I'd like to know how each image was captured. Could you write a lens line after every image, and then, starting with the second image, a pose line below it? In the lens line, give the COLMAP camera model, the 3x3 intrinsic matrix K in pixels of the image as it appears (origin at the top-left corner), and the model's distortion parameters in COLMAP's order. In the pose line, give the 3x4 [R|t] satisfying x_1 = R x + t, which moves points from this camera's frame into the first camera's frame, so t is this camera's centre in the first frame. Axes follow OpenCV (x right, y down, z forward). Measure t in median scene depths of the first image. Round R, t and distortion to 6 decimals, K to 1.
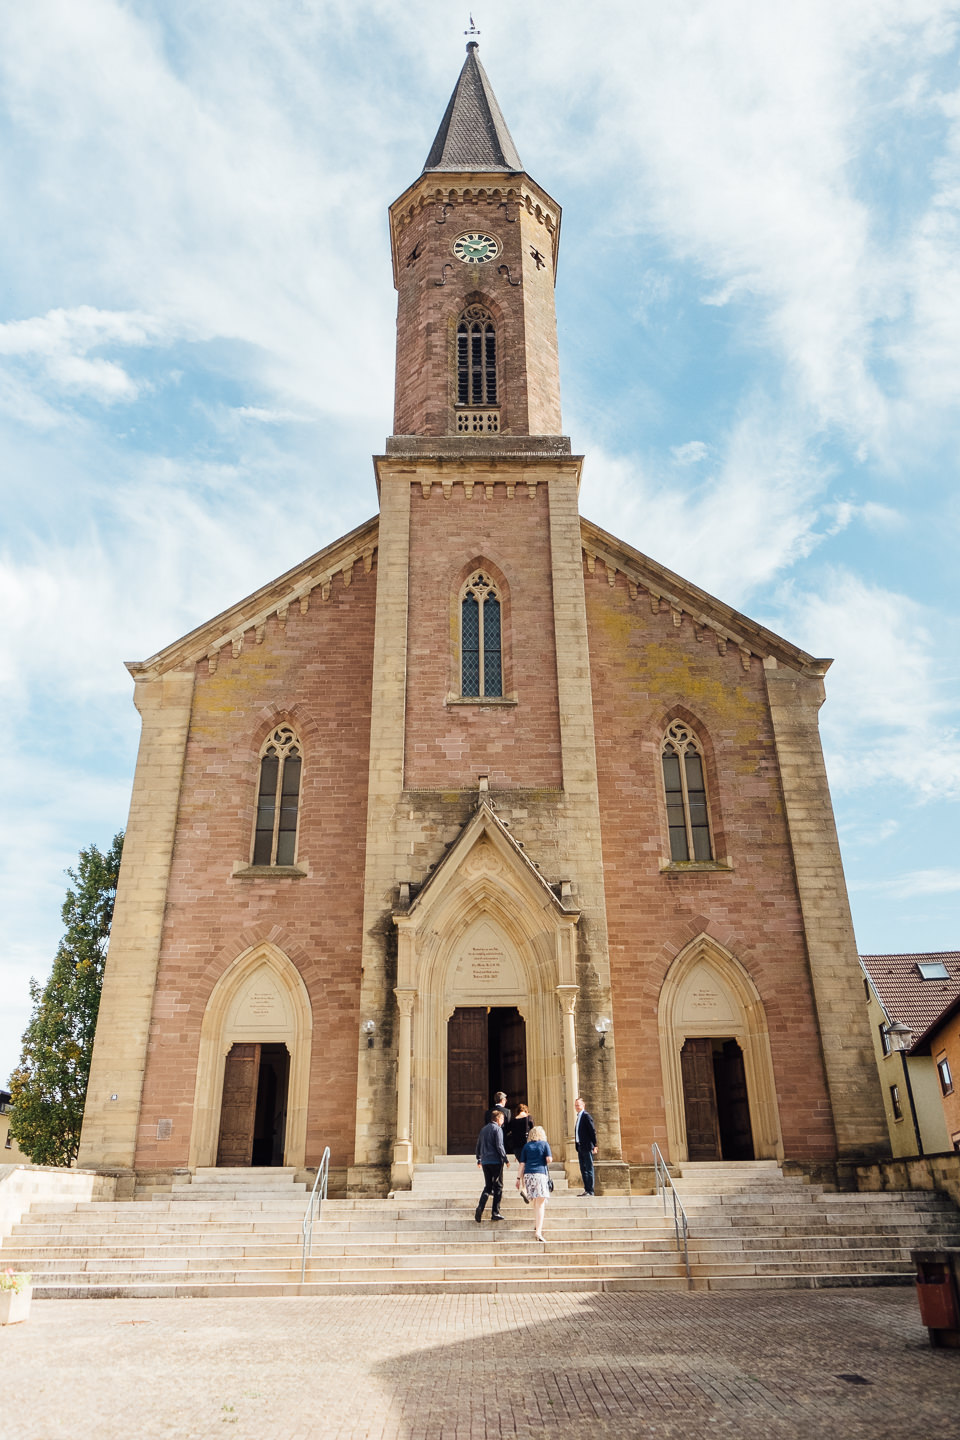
lens RADIAL K [[1009.5, 0, 481.3], [0, 1009.5, 725.1], [0, 0, 1]] dist [-0.016633, 0.003548]
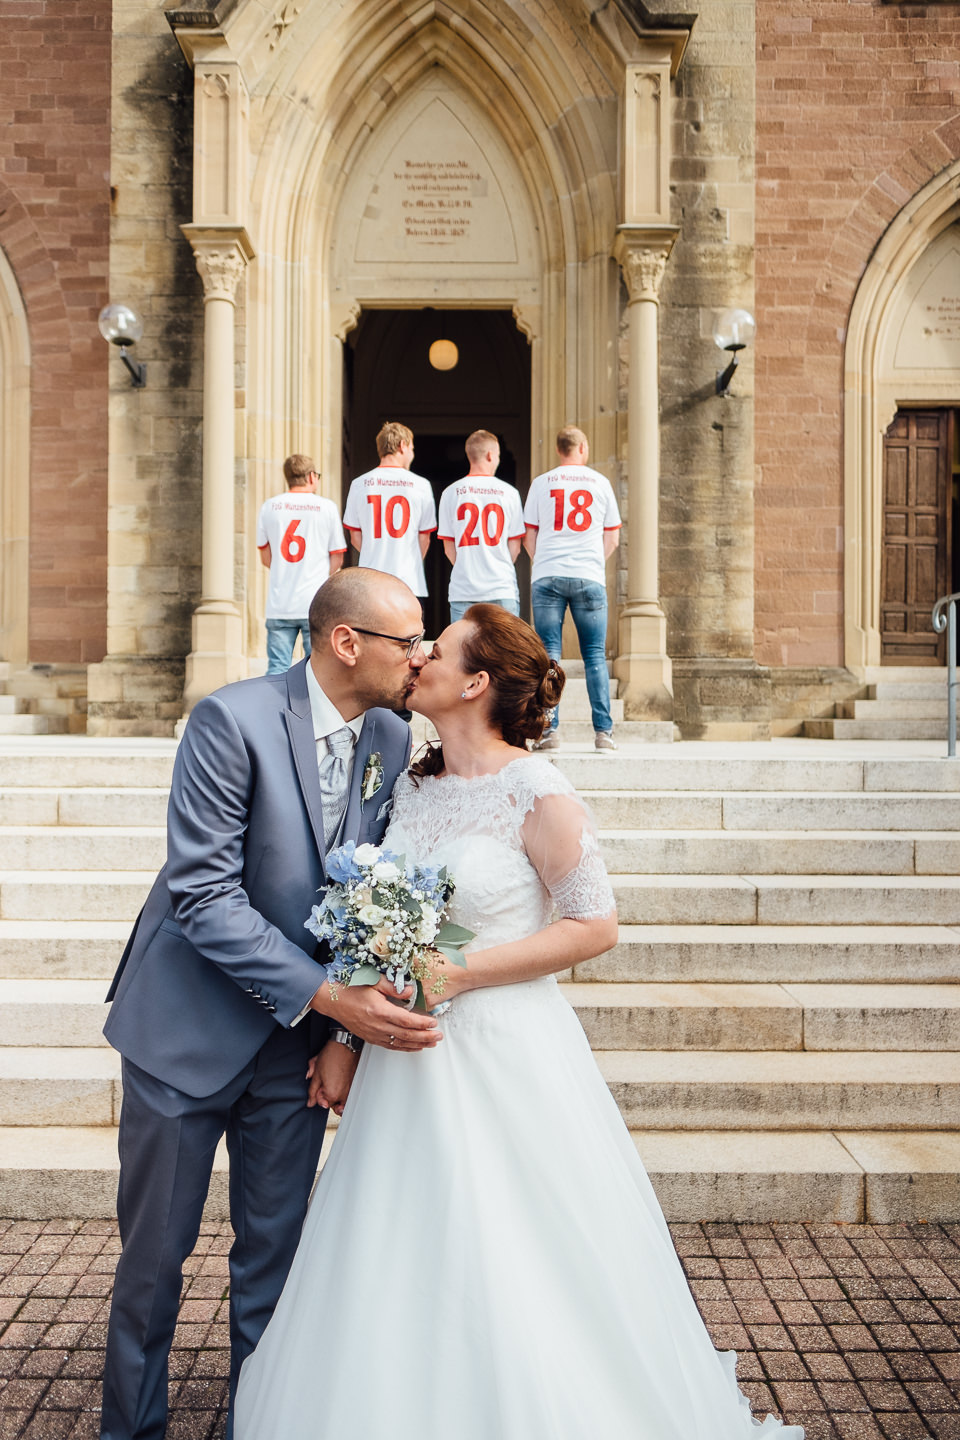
lens RADIAL K [[1009.5, 0, 480.1], [0, 1009.5, 720.2], [0, 0, 1]] dist [-0.016633, 0.003548]
pose [[0.999815, 0.016998, -0.009056, 0.029002], [-0.011285, 0.898045, 0.439759, 0.250308], [0.015608, -0.439575, 0.898070, 0.561160]]
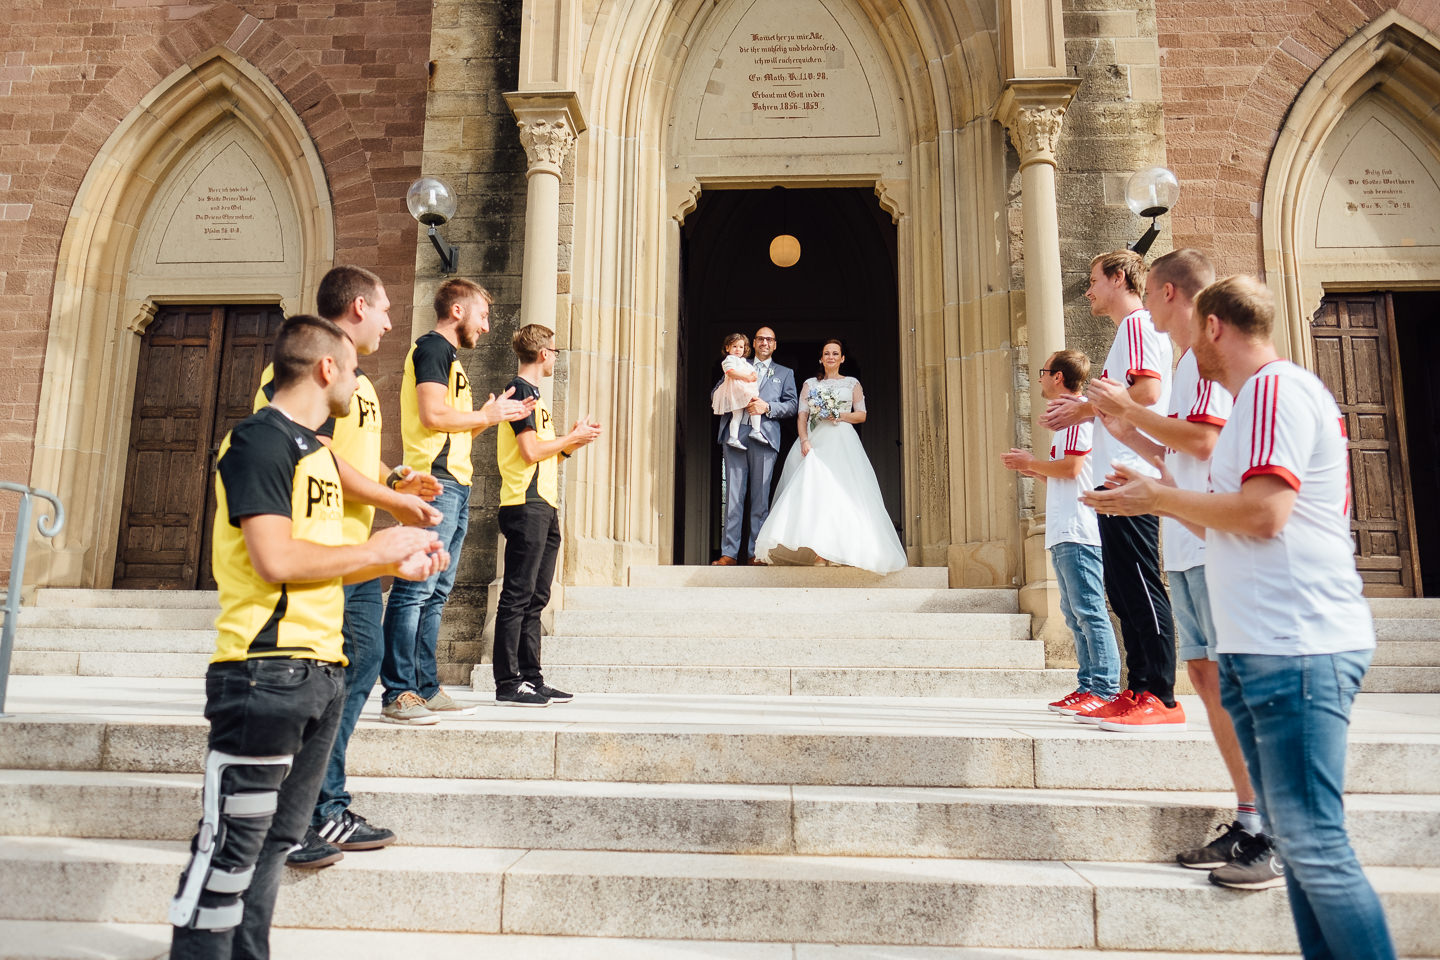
lens RADIAL K [[1009.5, 0, 723.4], [0, 1009.5, 474.0], [0, 0, 1]] dist [-0.016633, 0.003548]
pose [[0.997446, 0.009206, -0.070830, 0.008447], [0.010704, 0.961193, 0.275668, 0.279157], [0.070619, -0.275722, 0.958640, 0.626984]]
